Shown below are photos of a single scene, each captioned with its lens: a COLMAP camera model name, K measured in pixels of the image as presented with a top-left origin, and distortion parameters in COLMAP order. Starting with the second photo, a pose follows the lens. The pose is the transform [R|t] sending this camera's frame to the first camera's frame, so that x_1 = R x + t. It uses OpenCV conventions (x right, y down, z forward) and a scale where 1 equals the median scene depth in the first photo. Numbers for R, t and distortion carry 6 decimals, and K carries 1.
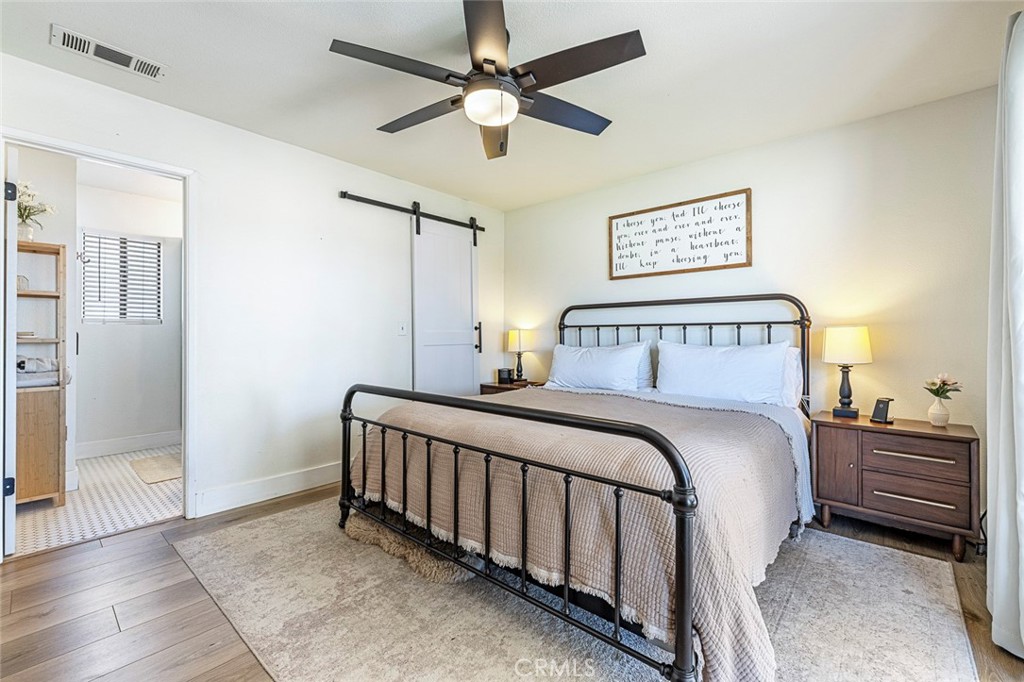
lens RADIAL K [[440.1, 0, 513.0], [0, 440.1, 338.8], [0, 0, 1]] dist [-0.001959, -0.000091]
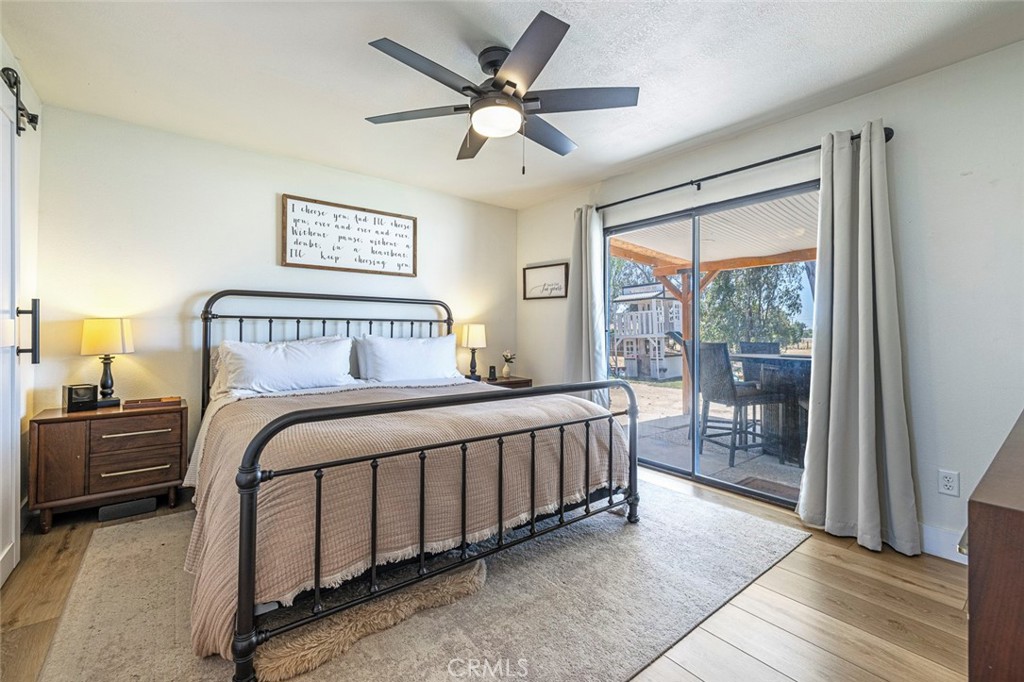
lens RADIAL K [[440.1, 0, 513.4], [0, 440.1, 335.4], [0, 0, 1]] dist [-0.001959, -0.000091]
pose [[0.165218, -0.012359, 0.986180, -0.648916], [-0.003147, 0.999910, 0.013058, -0.008516], [-0.986252, -0.005261, 0.165164, 0.452295]]
